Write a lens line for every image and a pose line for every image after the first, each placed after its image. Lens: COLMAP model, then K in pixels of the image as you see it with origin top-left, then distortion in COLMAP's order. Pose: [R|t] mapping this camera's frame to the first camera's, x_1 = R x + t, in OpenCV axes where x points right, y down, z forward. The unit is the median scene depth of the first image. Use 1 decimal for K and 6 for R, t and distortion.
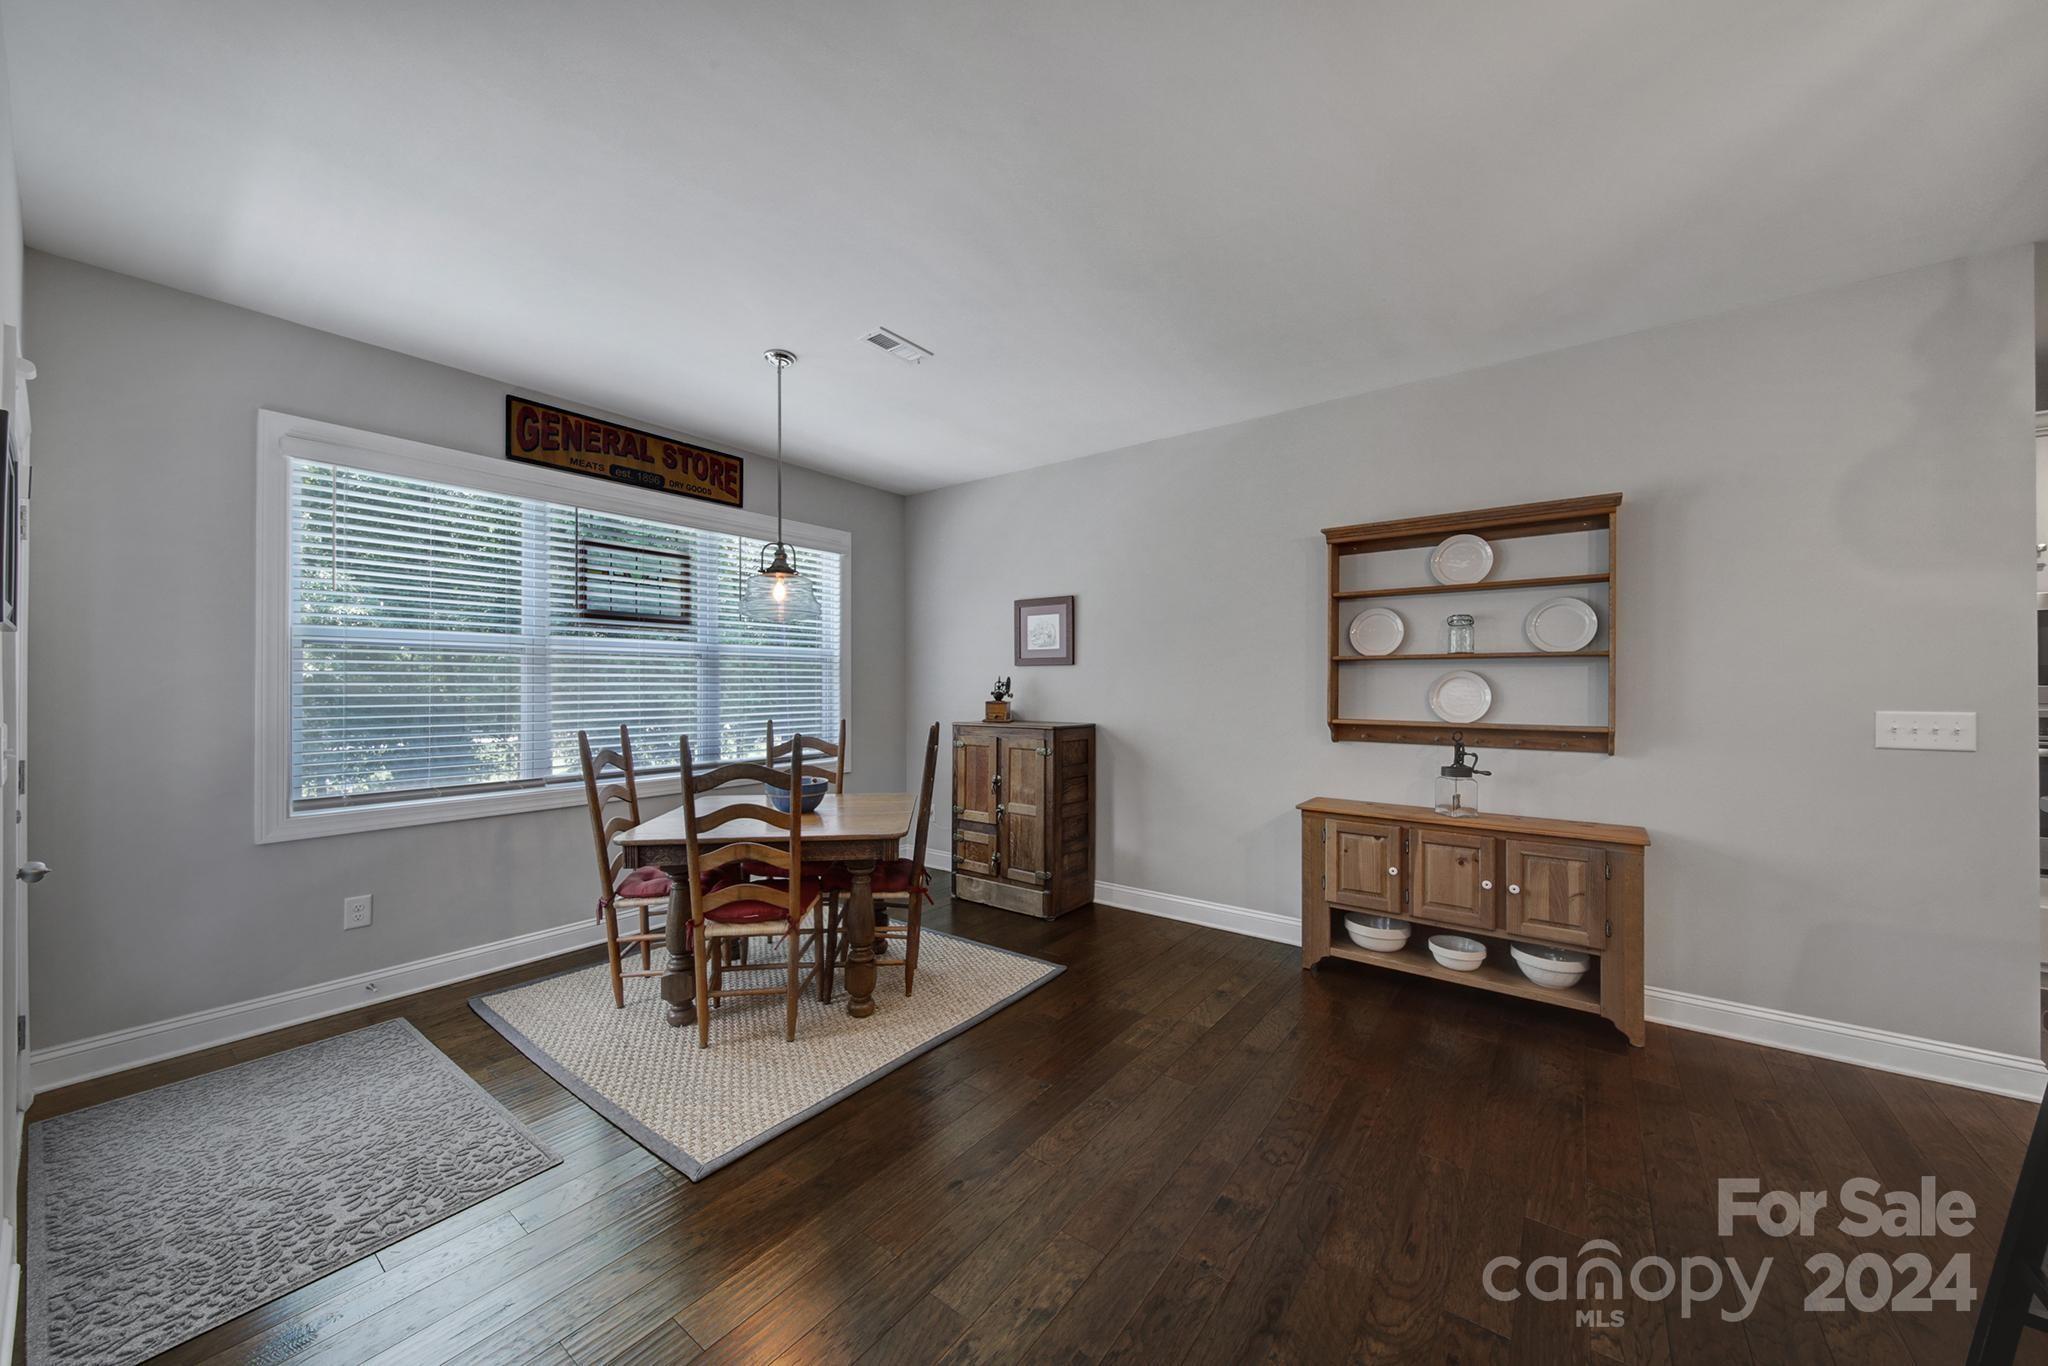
lens RADIAL K [[728.7, 0, 1013.1], [0, 728.7, 679.8], [0, 0, 1]] dist [0.004196, -0.000271]
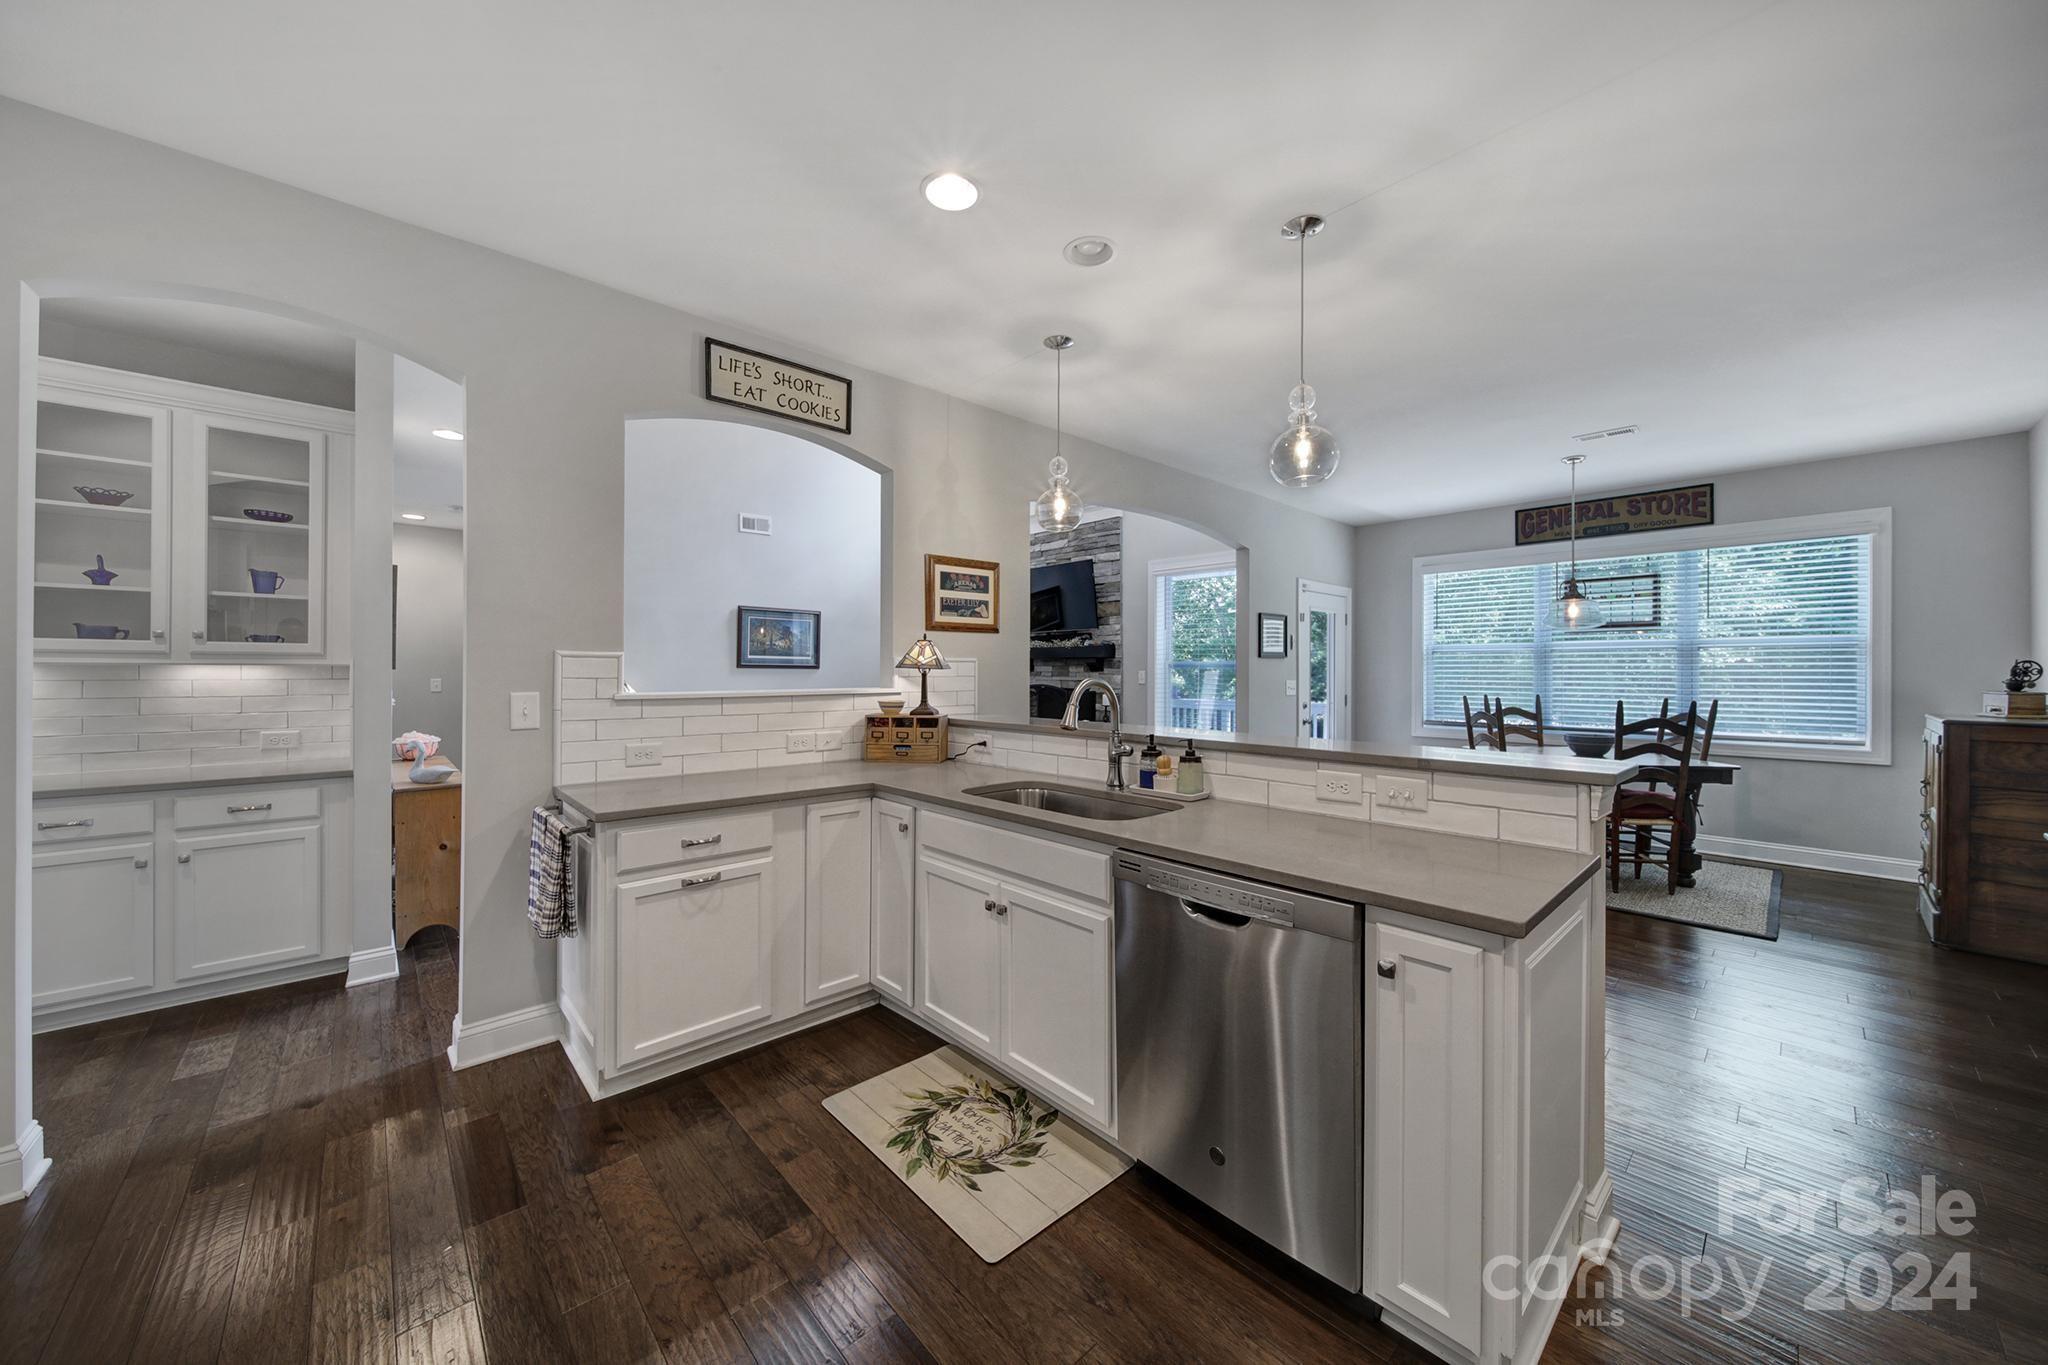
lens RADIAL K [[728.7, 0, 1028.9], [0, 728.7, 669.0], [0, 0, 1]] dist [0.004196, -0.000271]
pose [[-0.172146, 0.000389, -0.985071, 1.338863], [0.003651, 0.999993, -0.000243, -0.002682], [0.985065, -0.003638, -0.172146, 0.129801]]
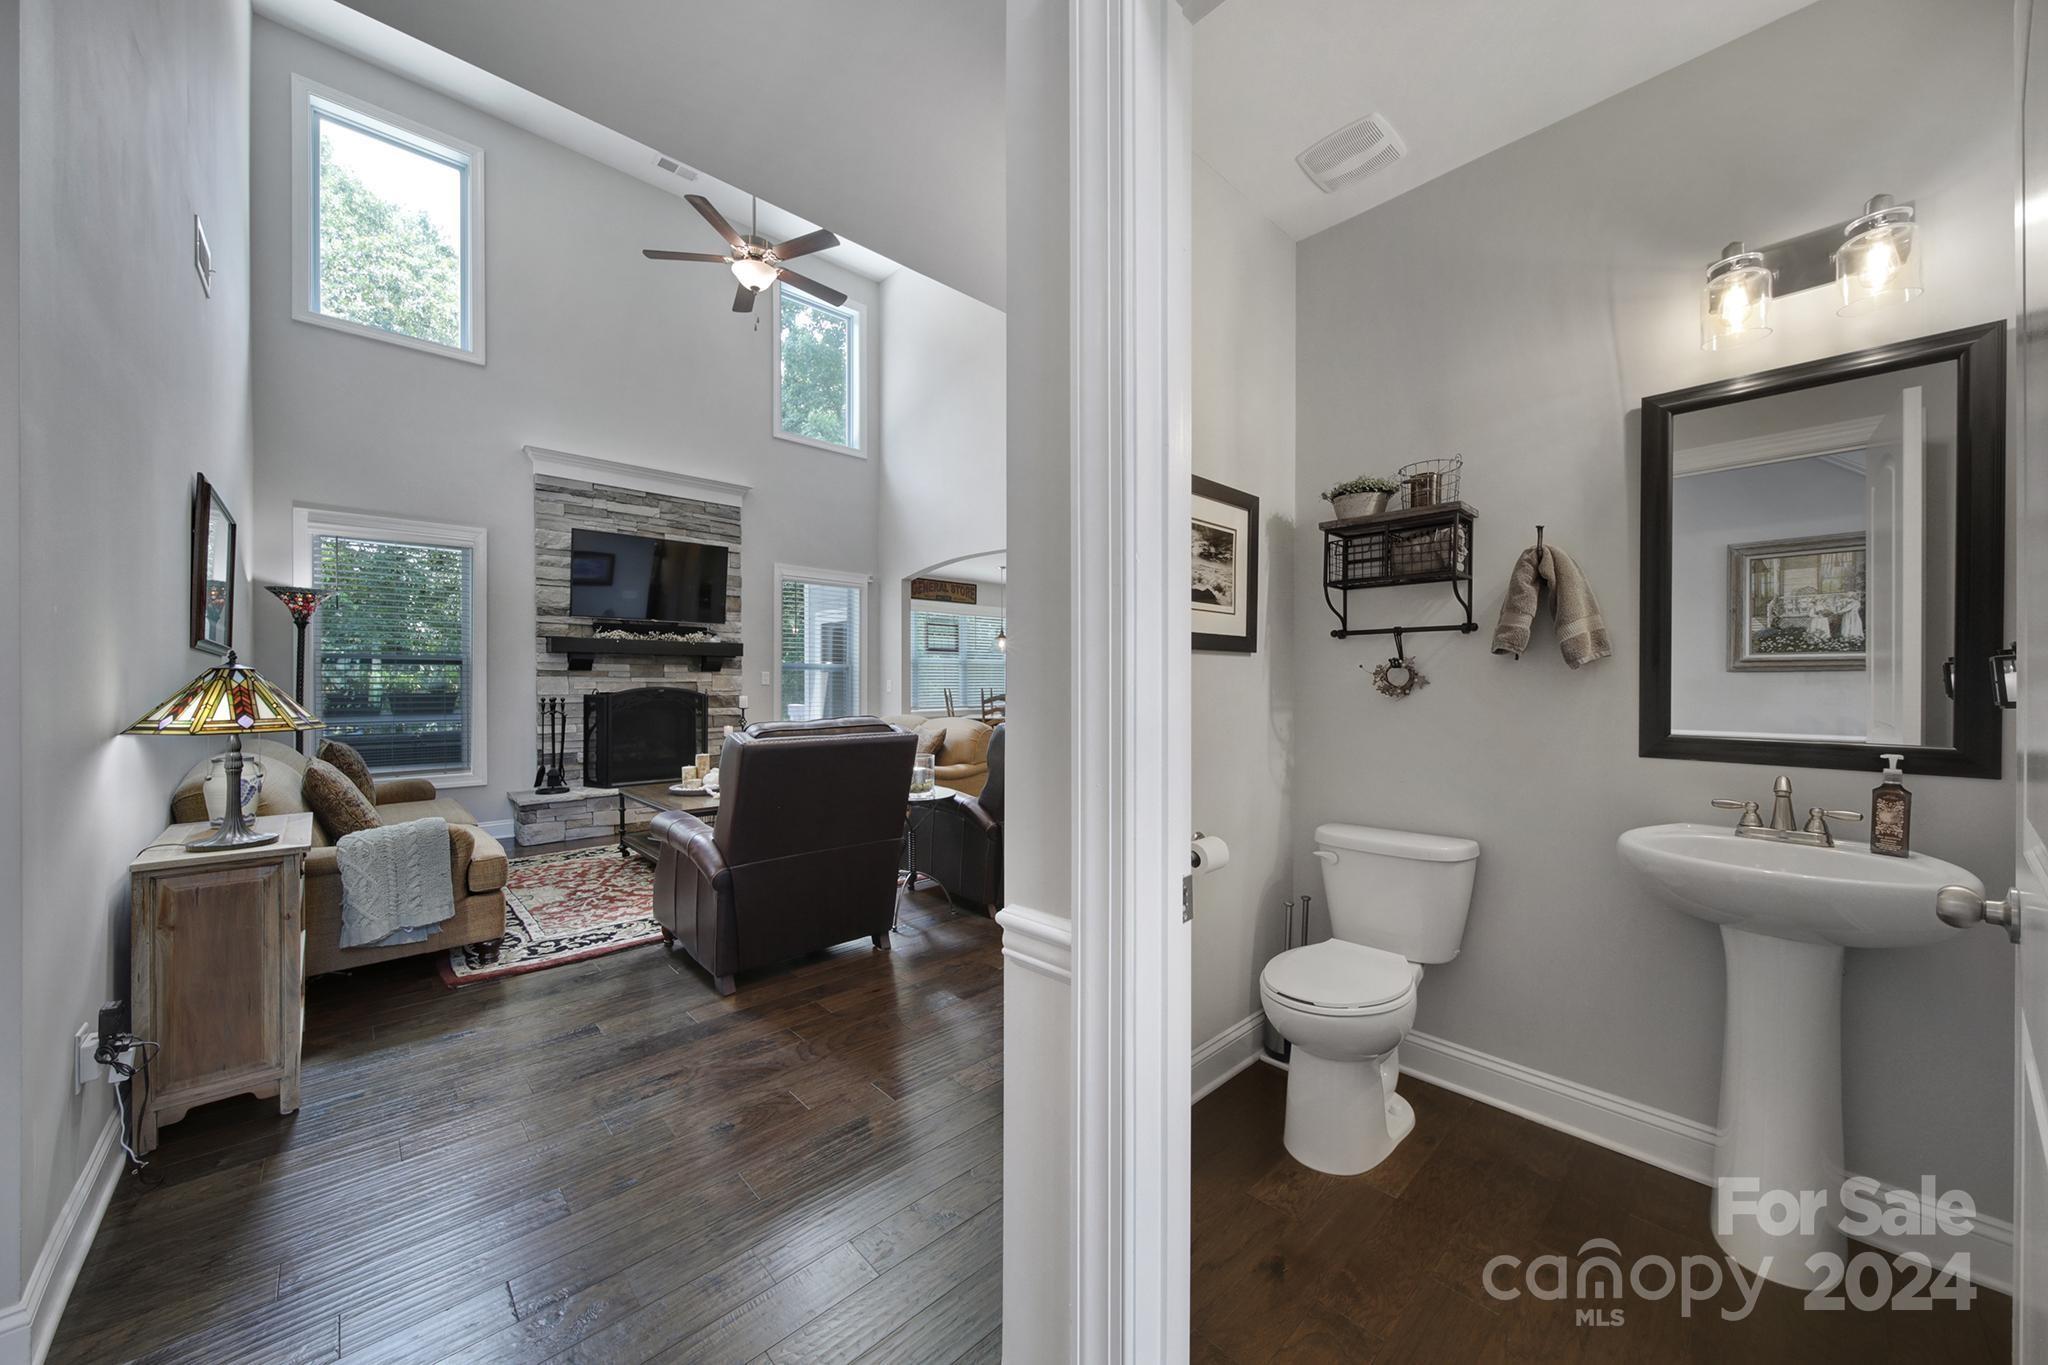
lens RADIAL K [[728.7, 0, 1034.4], [0, 728.7, 684.9], [0, 0, 1]] dist [0.004196, -0.000271]
pose [[0.989536, 0.003111, -0.144252, 0.249504], [-0.001759, 0.999953, 0.009502, 0.021504], [0.144275, -0.009149, 0.989495, -1.928649]]
